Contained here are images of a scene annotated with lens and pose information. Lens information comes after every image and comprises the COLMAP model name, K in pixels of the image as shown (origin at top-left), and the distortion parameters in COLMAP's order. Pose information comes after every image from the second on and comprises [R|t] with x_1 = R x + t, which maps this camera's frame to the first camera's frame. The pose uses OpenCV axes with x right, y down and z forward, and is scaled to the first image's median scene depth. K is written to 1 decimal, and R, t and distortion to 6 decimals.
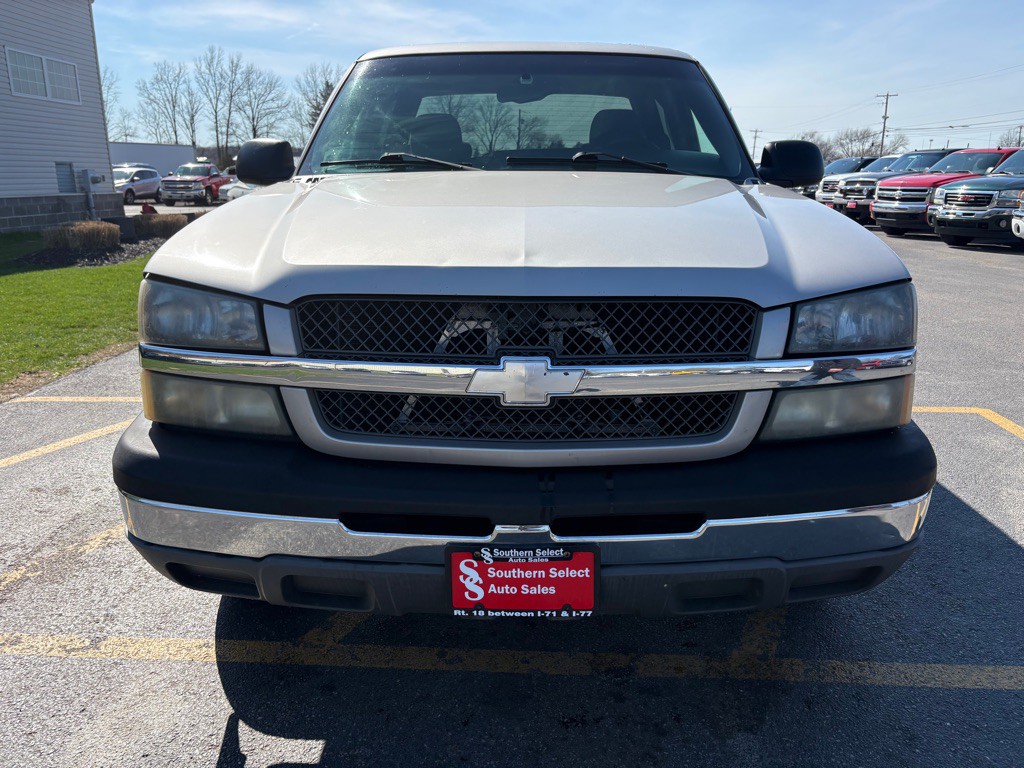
lens RADIAL K [[773.7, 0, 517.7], [0, 773.7, 385.6], [0, 0, 1]] dist [0.045291, -0.042974]
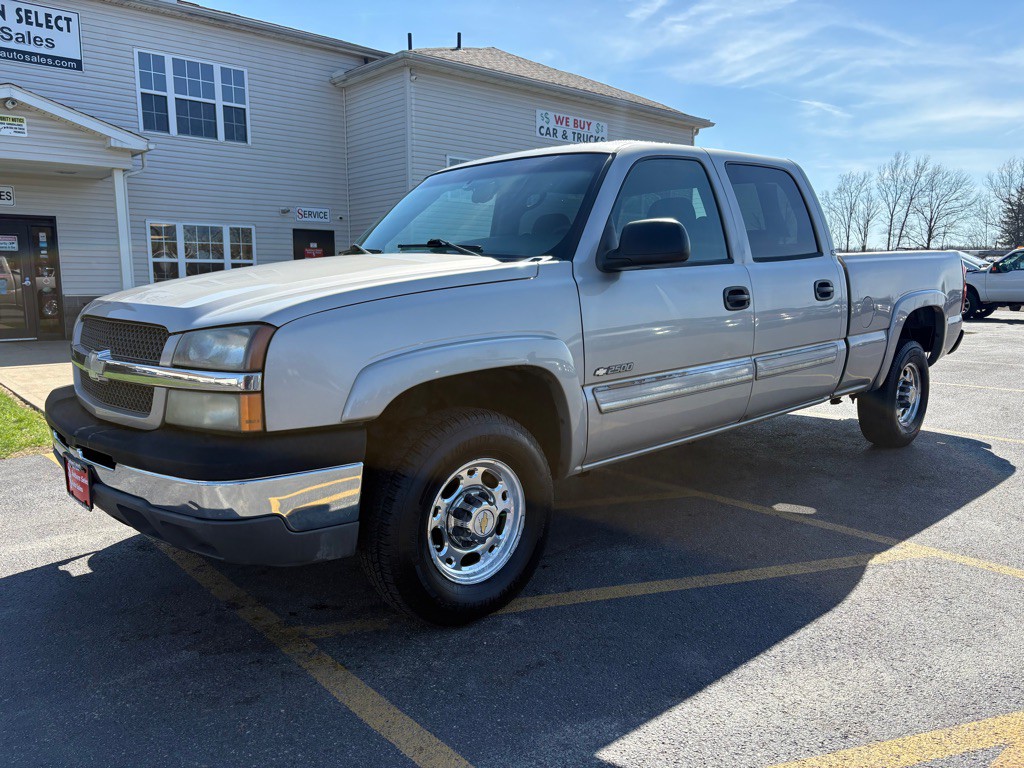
lens RADIAL K [[773.7, 0, 517.7], [0, 773.7, 385.6], [0, 0, 1]] dist [0.045291, -0.042974]
pose [[0.685720, 0.096656, -0.721419, 1.543856], [-0.186691, 0.981342, -0.045972, -0.046491], [0.703516, 0.166207, 0.690971, 0.369452]]
